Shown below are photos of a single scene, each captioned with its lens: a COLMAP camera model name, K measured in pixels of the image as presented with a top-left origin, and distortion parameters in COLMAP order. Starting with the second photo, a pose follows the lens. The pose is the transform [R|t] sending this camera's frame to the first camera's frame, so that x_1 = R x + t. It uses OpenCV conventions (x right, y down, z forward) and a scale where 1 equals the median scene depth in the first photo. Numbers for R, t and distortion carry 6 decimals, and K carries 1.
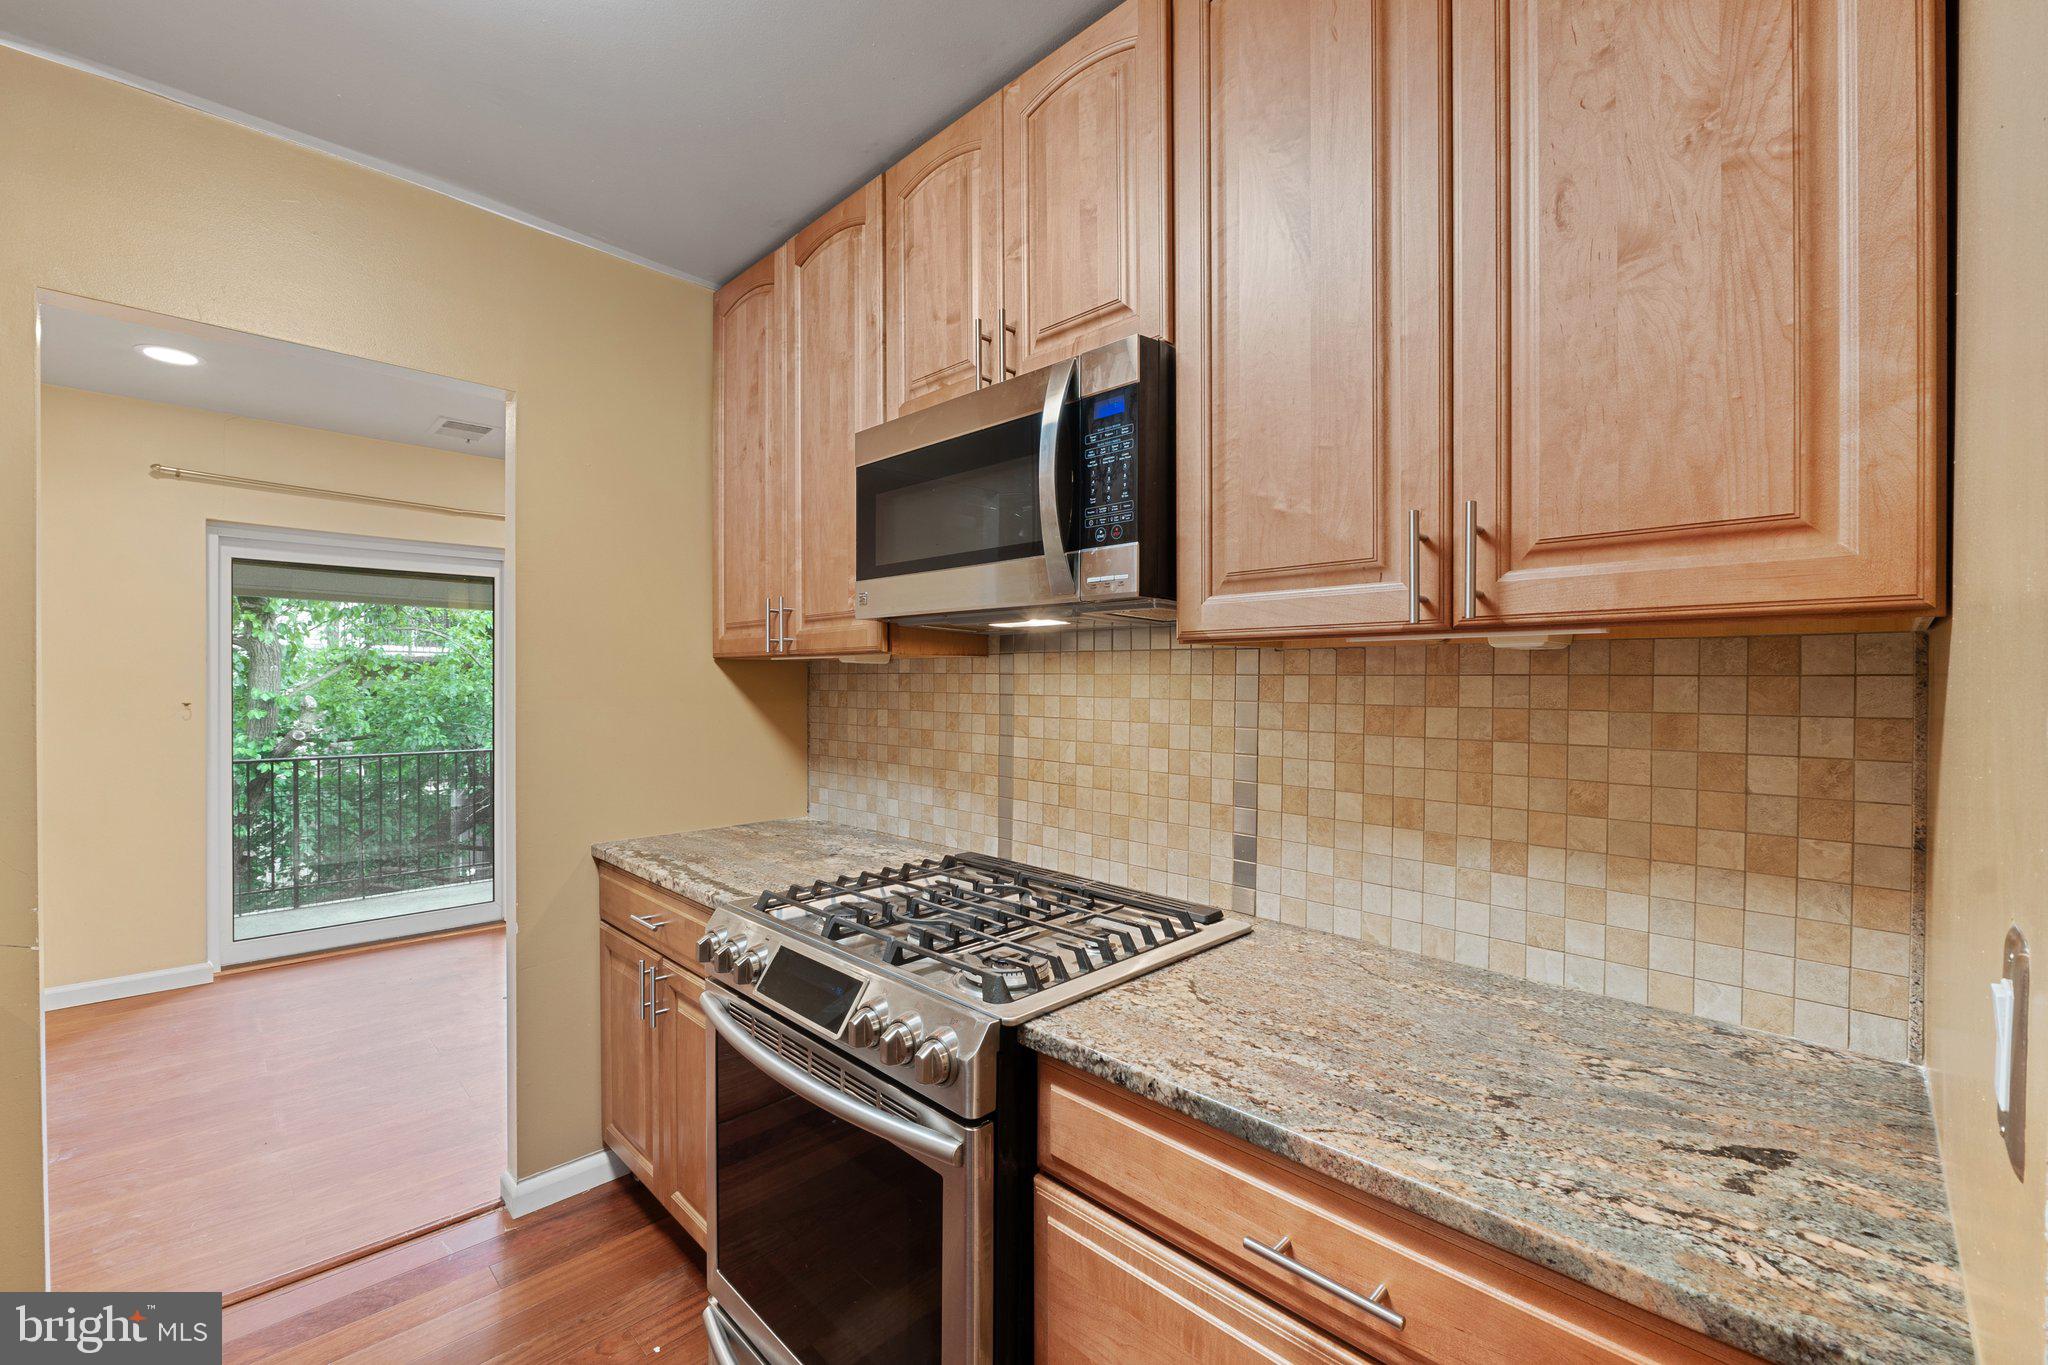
lens RADIAL K [[855.8, 0, 1028.0], [0, 855.8, 683.4], [0, 0, 1]] dist [-0.012931, 0.000643]
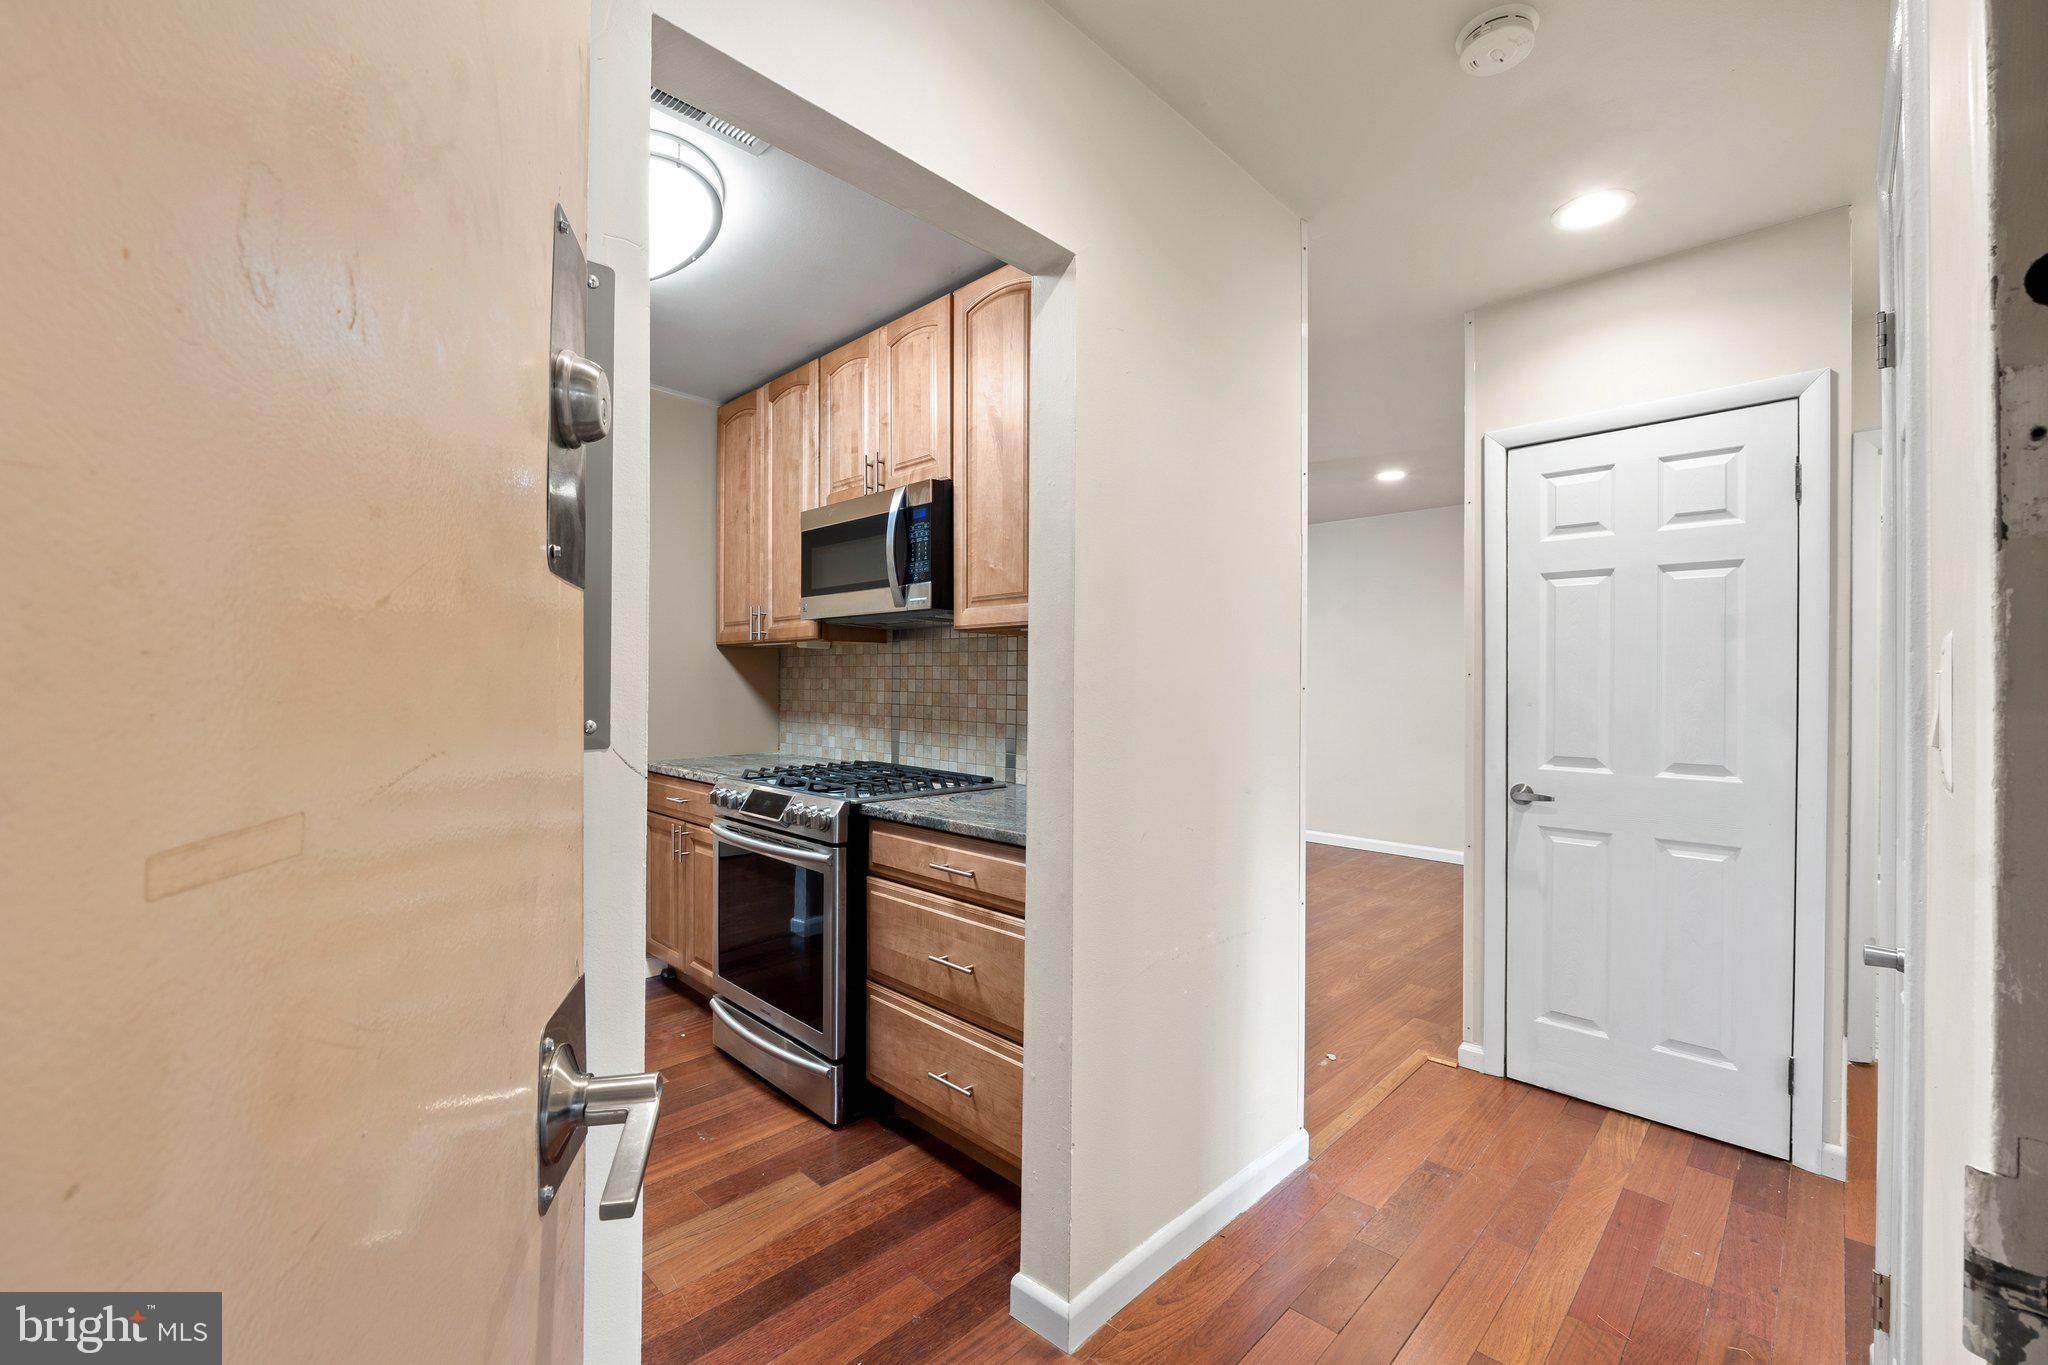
lens RADIAL K [[855.8, 0, 1028.0], [0, 855.8, 683.4], [0, 0, 1]] dist [-0.012931, 0.000643]
pose [[0.999980, 0.003242, 0.005519, 0.256190], [-0.003221, 0.999988, -0.003750, 0.059946], [-0.005532, 0.003732, 0.999978, -0.750329]]
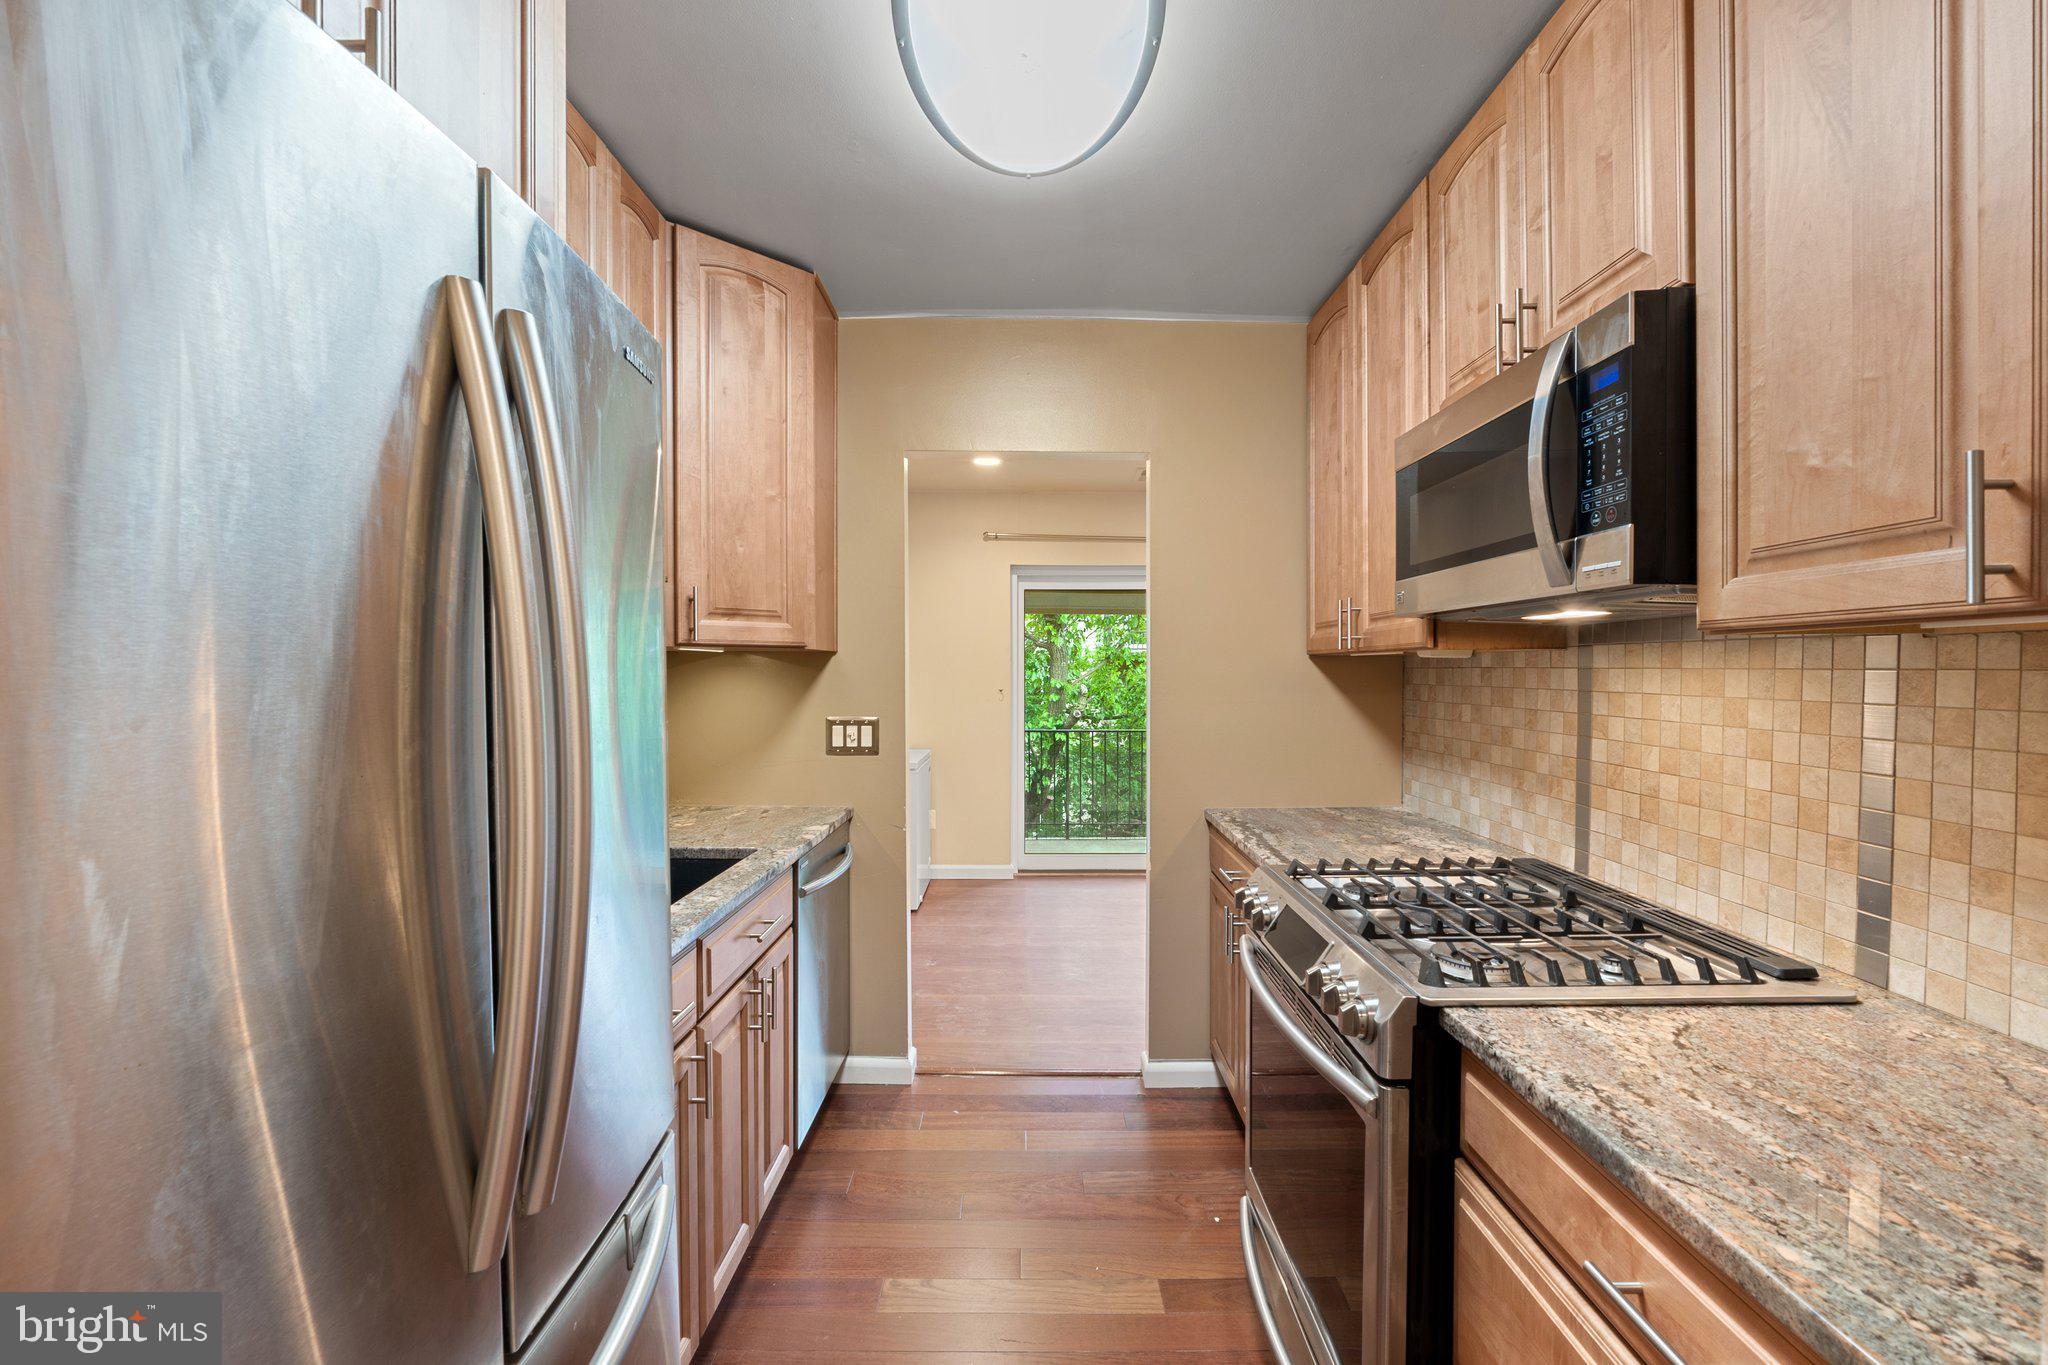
lens RADIAL K [[855.8, 0, 1028.0], [0, 855.8, 683.4], [0, 0, 1]] dist [-0.012931, 0.000643]
pose [[0.702085, 0.007010, -0.712058, 0.235877], [0.000584, 0.999946, 0.010420, -0.005718], [0.712093, -0.007732, 0.702043, -0.056369]]
